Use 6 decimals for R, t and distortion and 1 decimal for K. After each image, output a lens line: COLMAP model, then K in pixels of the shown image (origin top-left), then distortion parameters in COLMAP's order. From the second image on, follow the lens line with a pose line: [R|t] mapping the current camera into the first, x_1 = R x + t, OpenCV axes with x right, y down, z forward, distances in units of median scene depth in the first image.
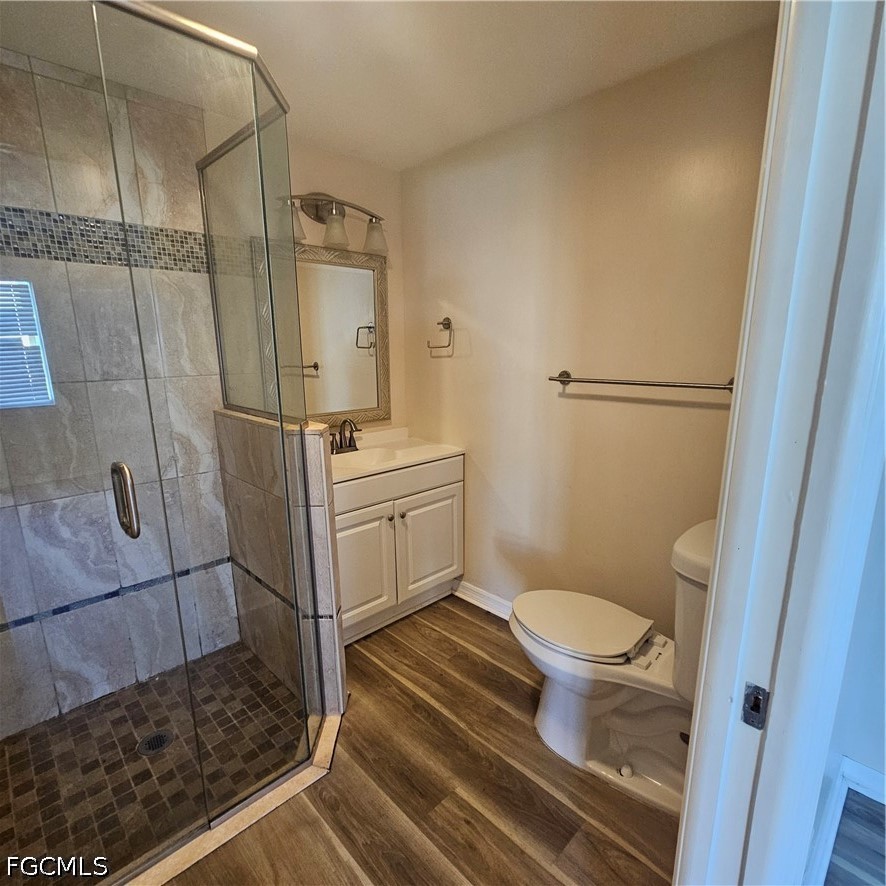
lens RADIAL K [[483.7, 0, 441.1], [0, 483.7, 456.9], [0, 0, 1]] dist [-0.010033, 0.003943]
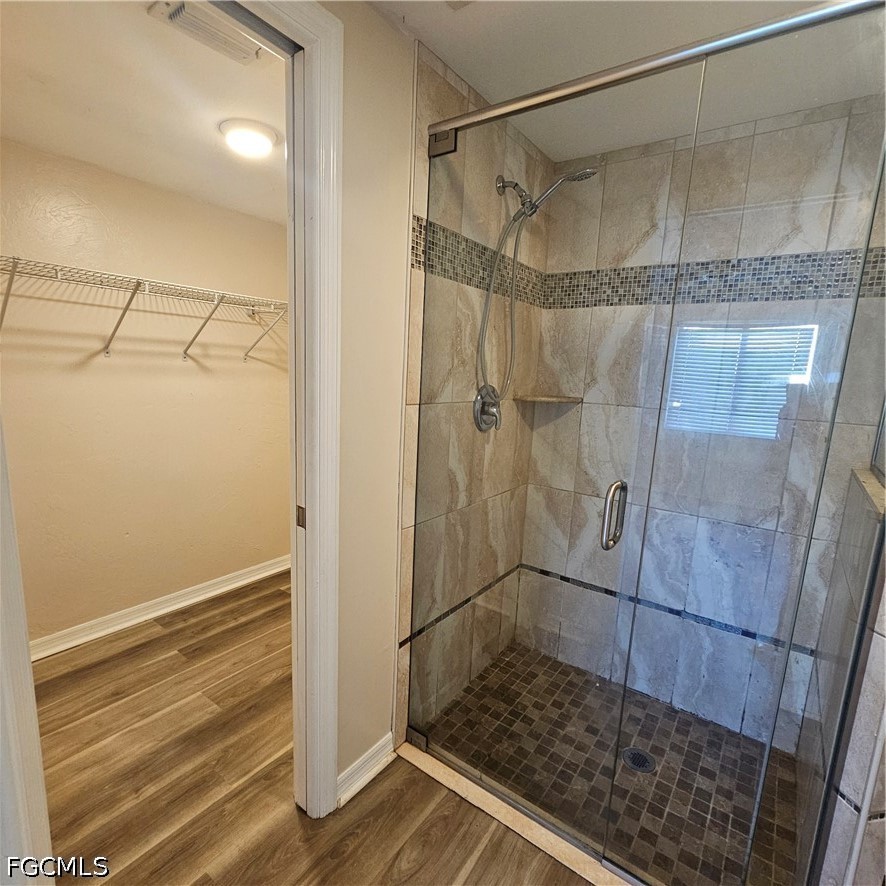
lens RADIAL K [[483.7, 0, 441.1], [0, 483.7, 456.9], [0, 0, 1]] dist [-0.010033, 0.003943]
pose [[0.168224, 0.191821, -0.966905, 0.199584], [-0.267017, 0.953080, 0.142622, -0.055093], [0.948895, 0.234188, 0.211551, 0.224949]]
